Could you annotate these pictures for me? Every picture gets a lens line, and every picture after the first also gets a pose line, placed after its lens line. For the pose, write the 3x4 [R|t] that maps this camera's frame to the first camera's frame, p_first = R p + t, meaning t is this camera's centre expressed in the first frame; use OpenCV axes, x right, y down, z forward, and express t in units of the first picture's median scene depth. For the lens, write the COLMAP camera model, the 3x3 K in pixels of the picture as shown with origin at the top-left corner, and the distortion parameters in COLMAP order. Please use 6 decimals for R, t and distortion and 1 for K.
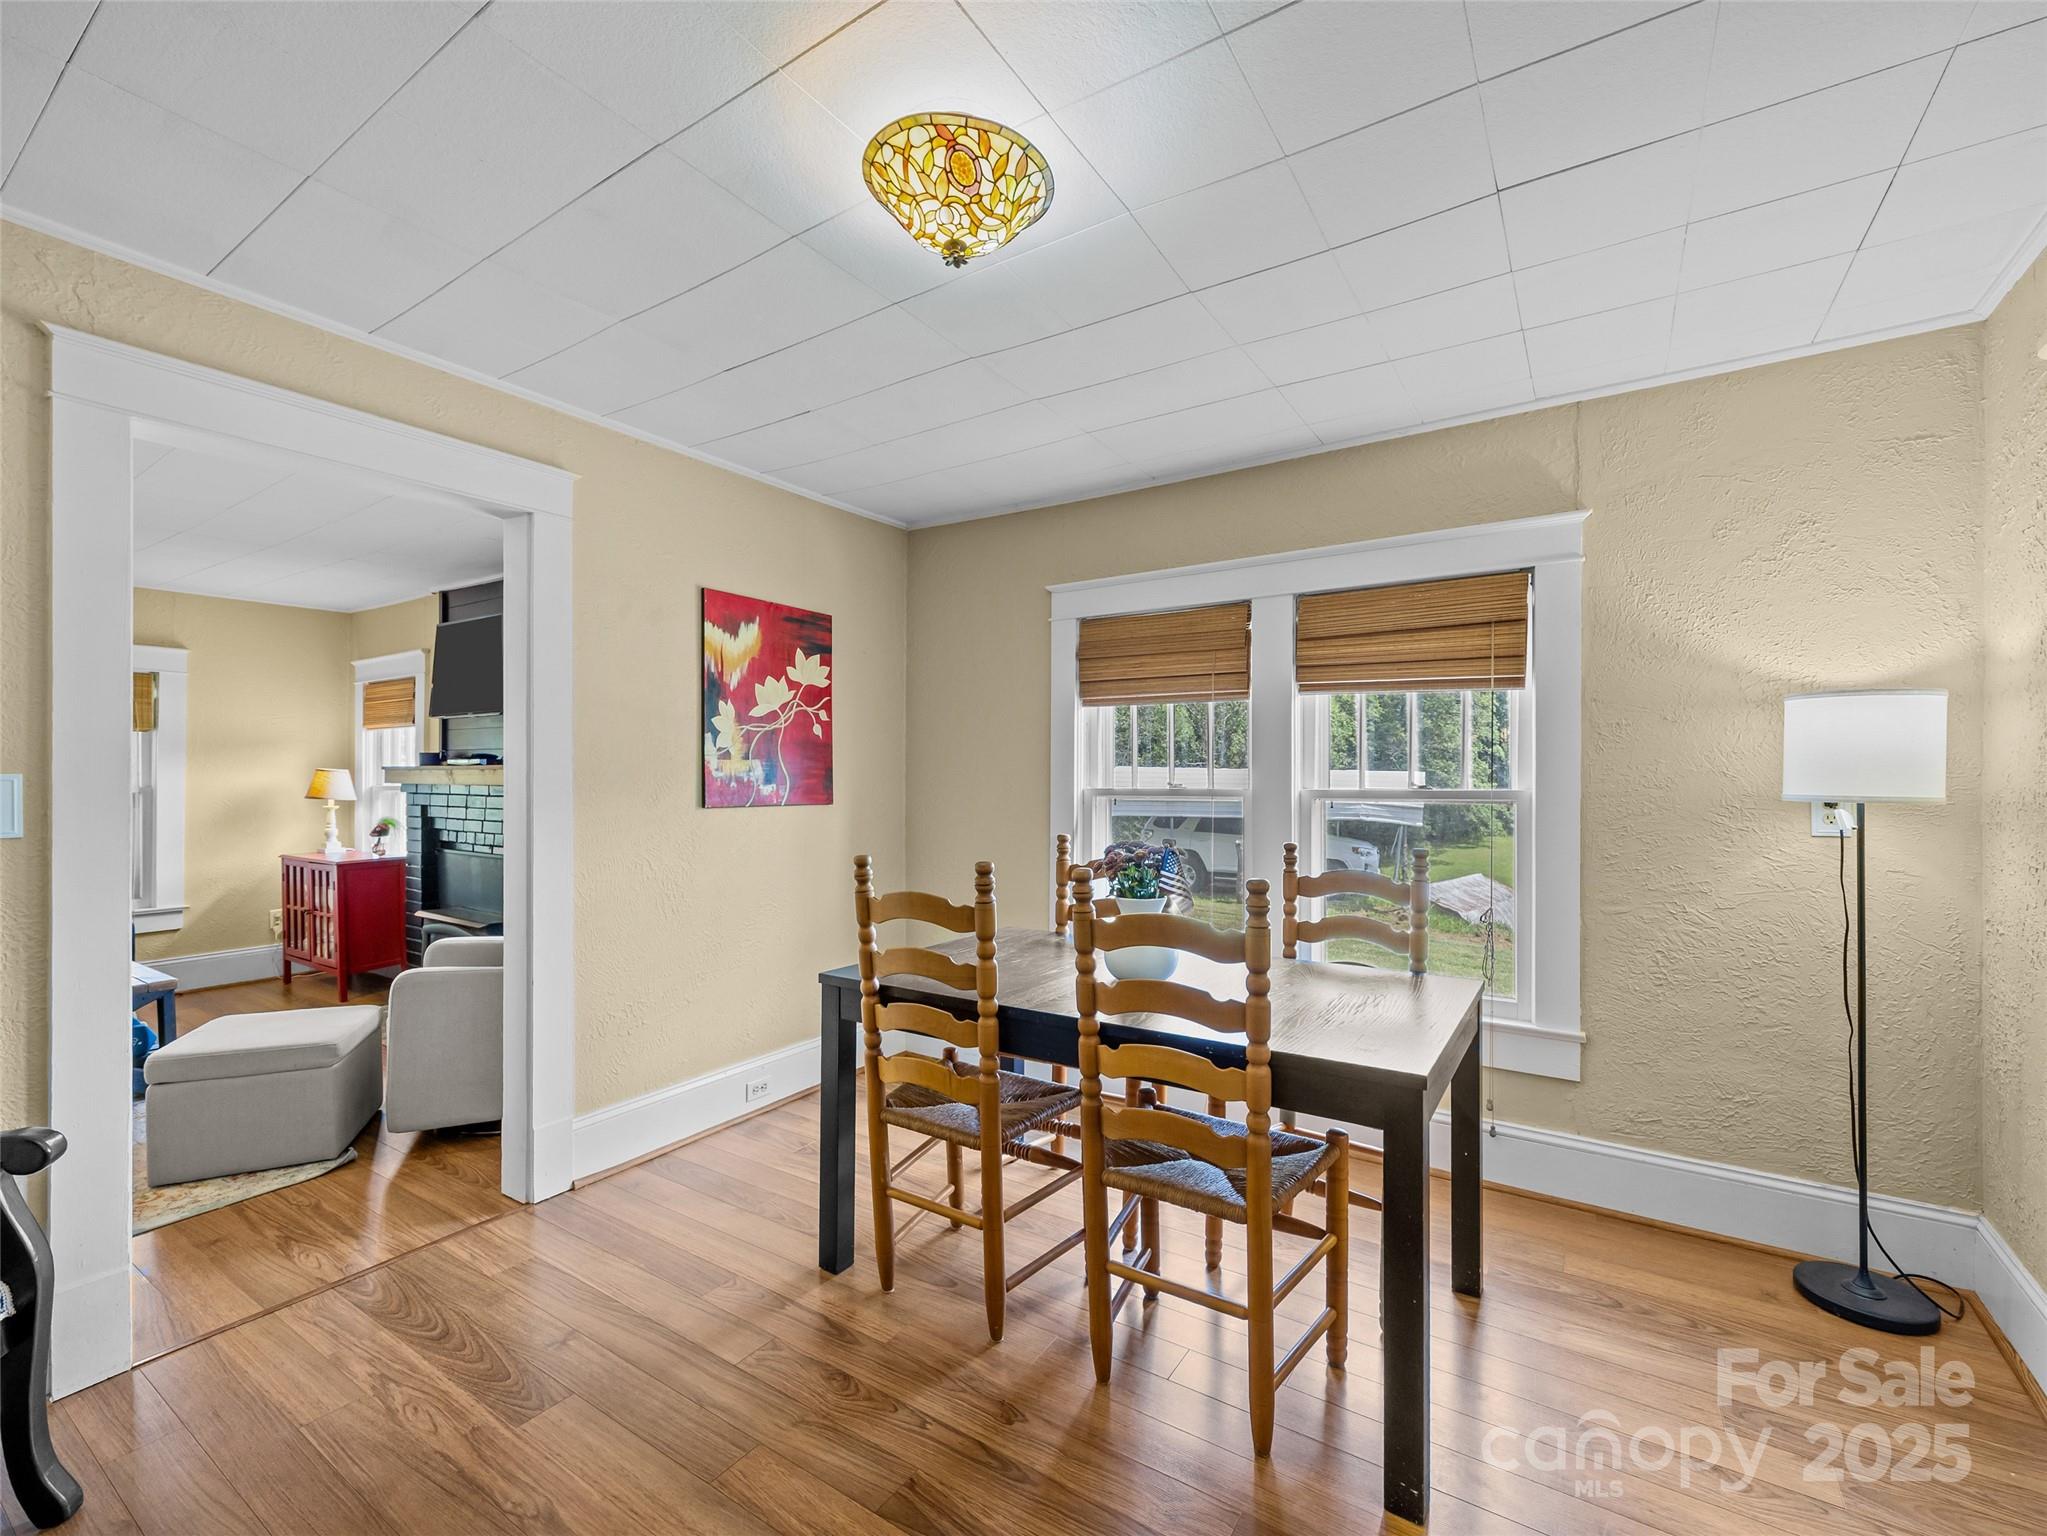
lens RADIAL K [[884.1, 0, 1031.3], [0, 884.1, 783.1], [0, 0, 1]] dist [-0.001964, 0.000305]
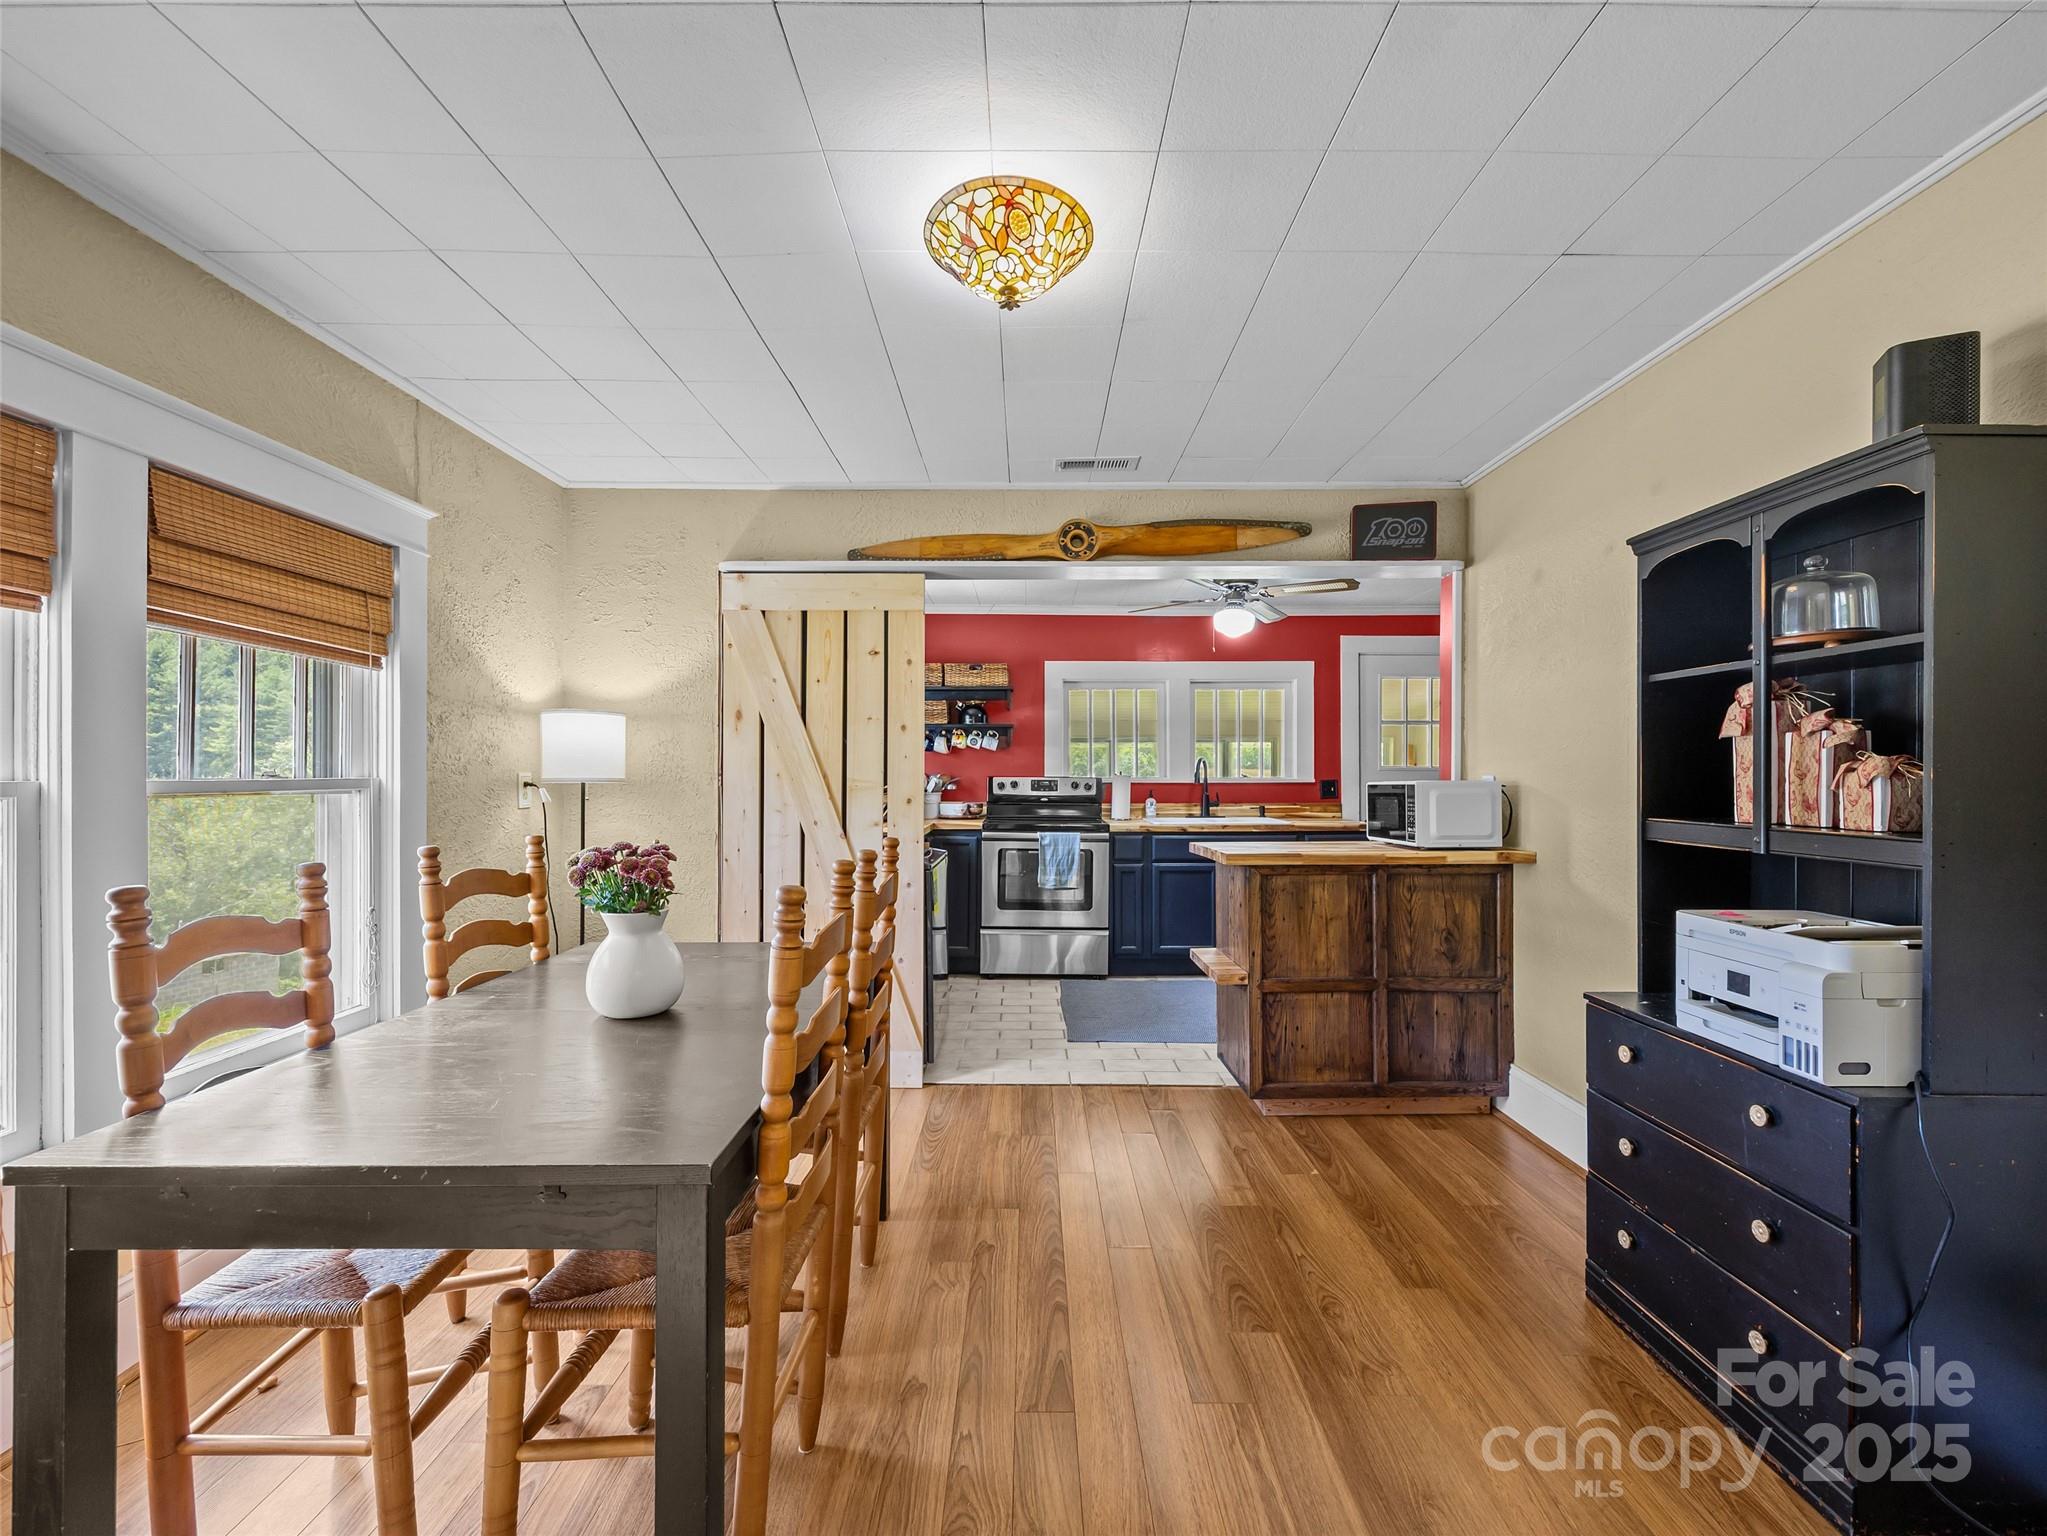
lens RADIAL K [[884.1, 0, 1030.3], [0, 884.1, 777.5], [0, 0, 1]] dist [-0.001964, 0.000305]
pose [[-0.547439, -0.005473, 0.836828, -0.493821], [0.002948, 0.999960, 0.008468, 0.001456], [-0.836841, 0.007103, -0.547401, 0.752994]]
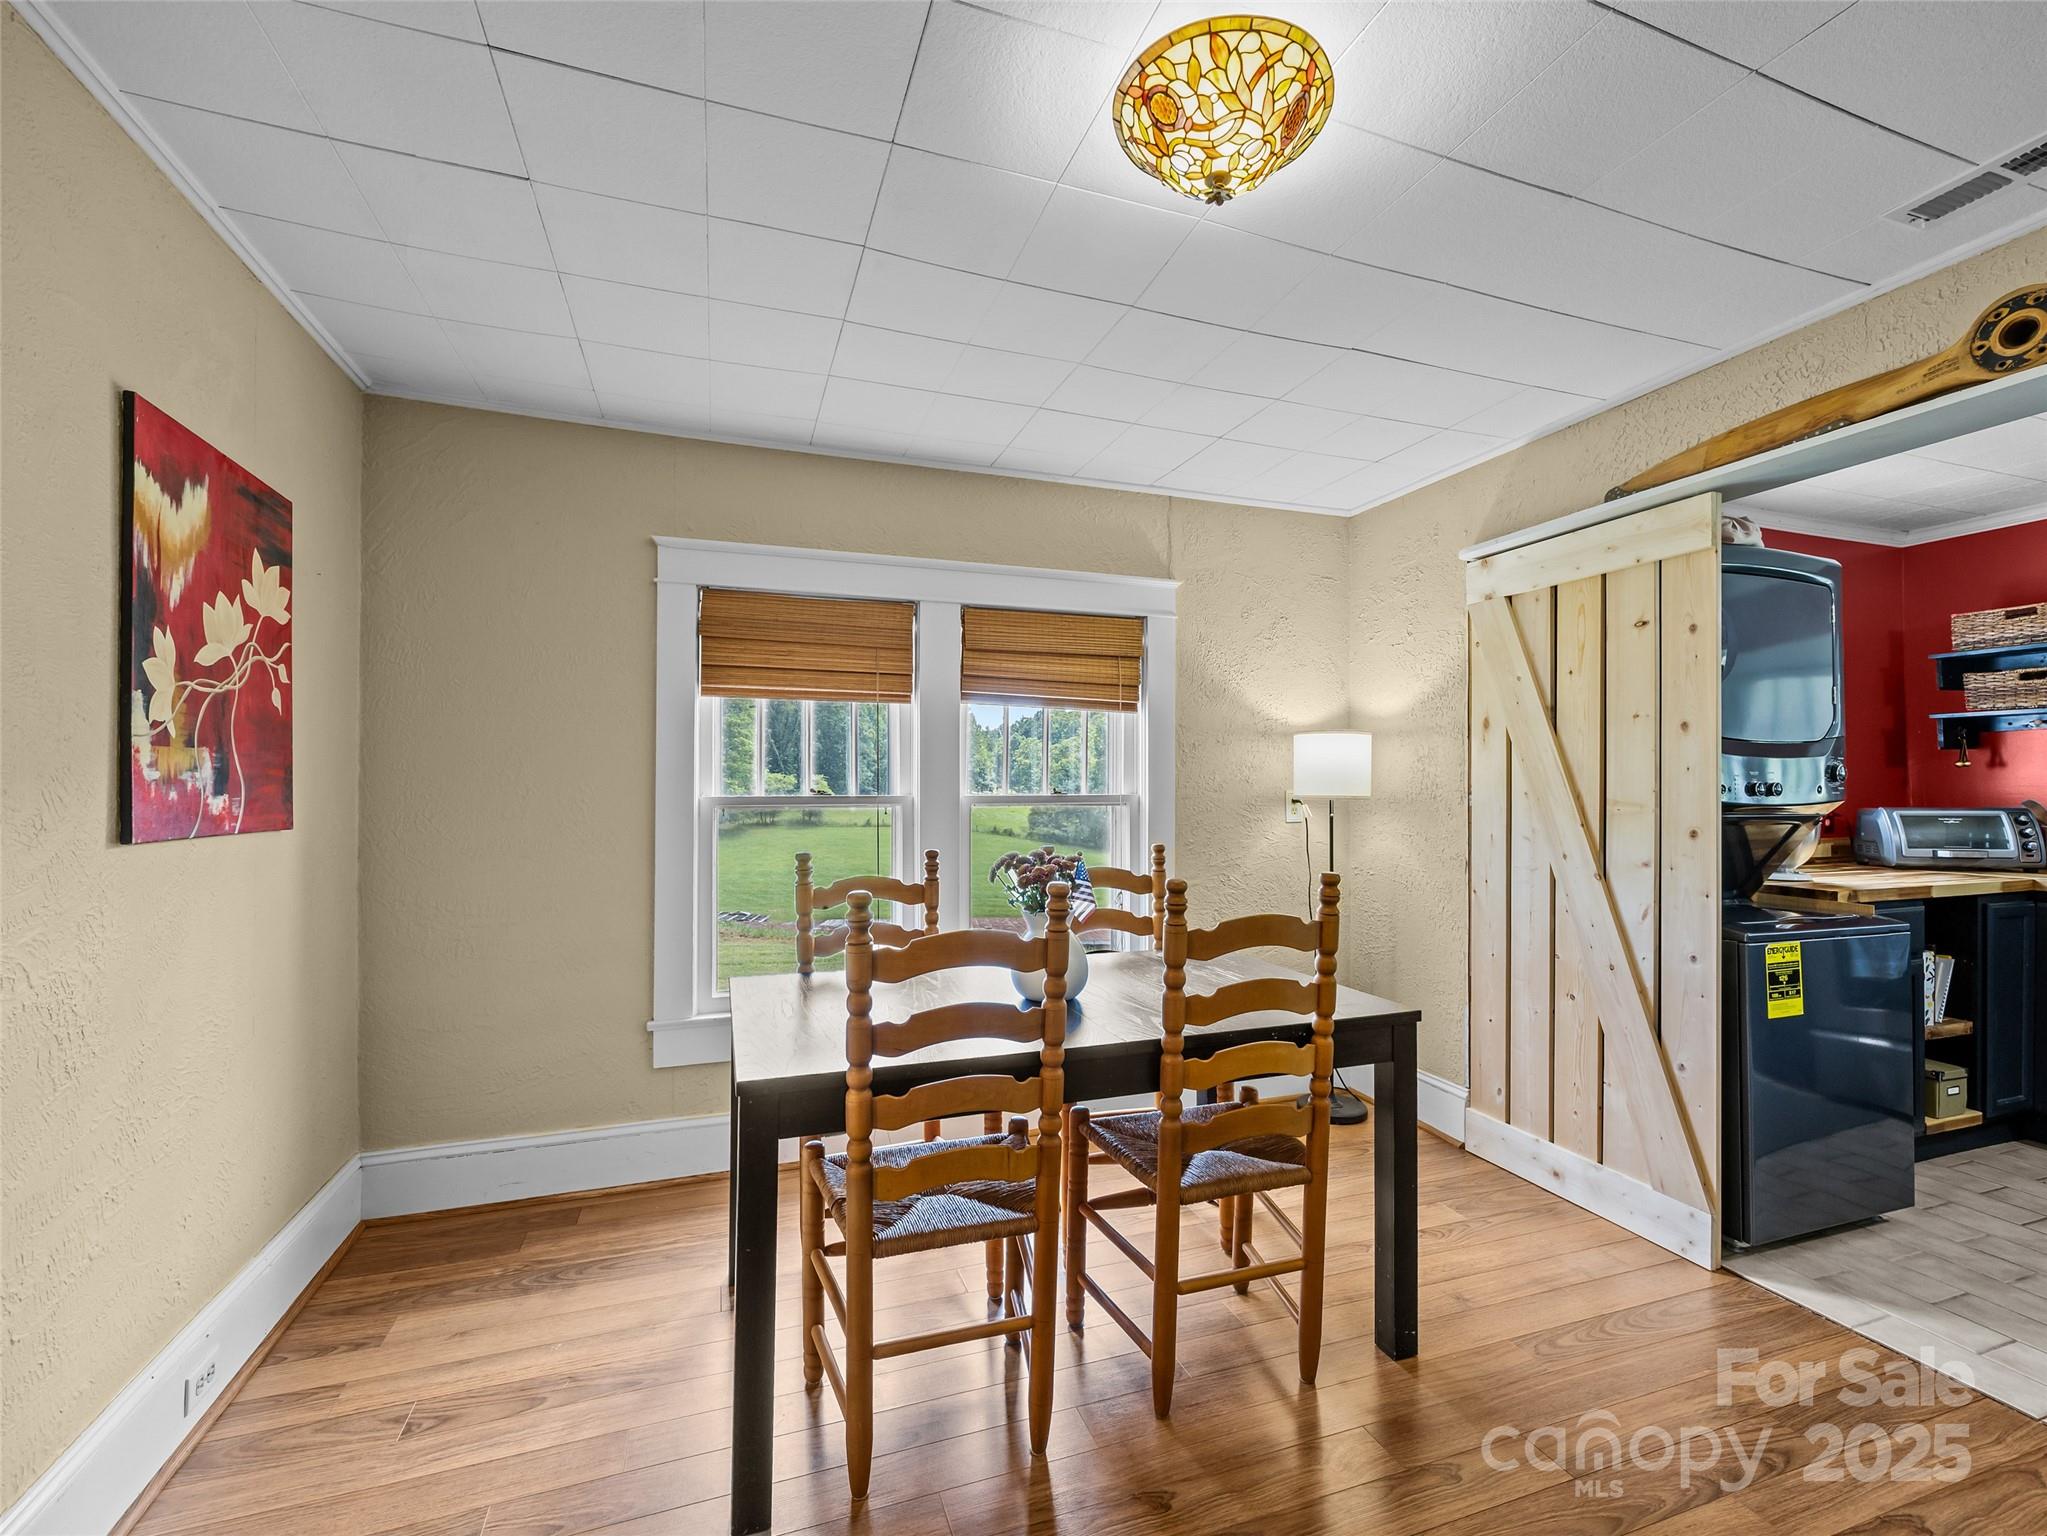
lens RADIAL K [[884.1, 0, 1027.1], [0, 884.1, 778.5], [0, 0, 1]] dist [-0.001964, 0.000305]
pose [[0.609323, 0.006793, 0.792893, -0.422687], [0.003691, 0.999928, -0.011403, -0.000460], [-0.792913, 0.009875, 0.609255, 0.292020]]
